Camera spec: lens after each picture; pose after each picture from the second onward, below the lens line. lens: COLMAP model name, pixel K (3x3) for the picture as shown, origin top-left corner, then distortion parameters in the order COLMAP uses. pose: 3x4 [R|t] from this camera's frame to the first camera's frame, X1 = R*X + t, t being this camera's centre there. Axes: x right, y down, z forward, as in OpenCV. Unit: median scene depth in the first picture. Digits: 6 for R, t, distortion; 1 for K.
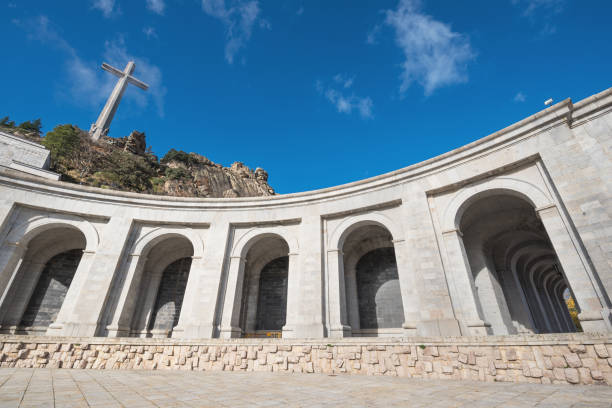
lens RADIAL K [[265.7, 0, 306.0], [0, 265.7, 204.0], [0, 0, 1]] dist [-0.000732, -0.009244]
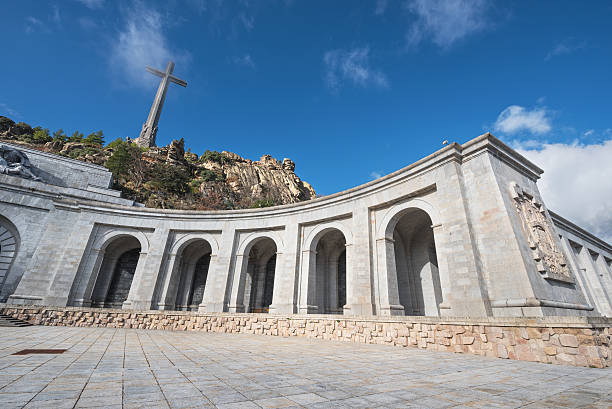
lens RADIAL K [[265.7, 0, 306.0], [0, 265.7, 204.5], [0, 0, 1]] dist [-0.000732, -0.009244]
pose [[0.987145, -0.039131, -0.154965, 0.300132], [0.051605, 0.995671, 0.077304, -0.151668], [0.151270, -0.084307, 0.984891, -0.281750]]
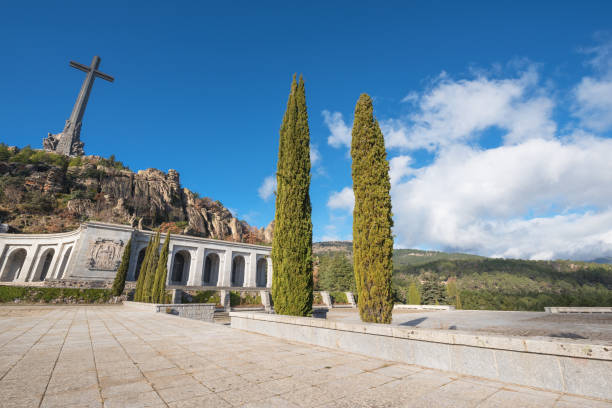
lens RADIAL K [[265.7, 0, 306.0], [0, 265.7, 204.0], [0, 0, 1]] dist [-0.000732, -0.009244]
pose [[0.998917, -0.018680, -0.042607, 2.841672], [0.024830, 0.988569, 0.148707, -0.738087], [0.039342, -0.149604, 0.987963, -1.669103]]
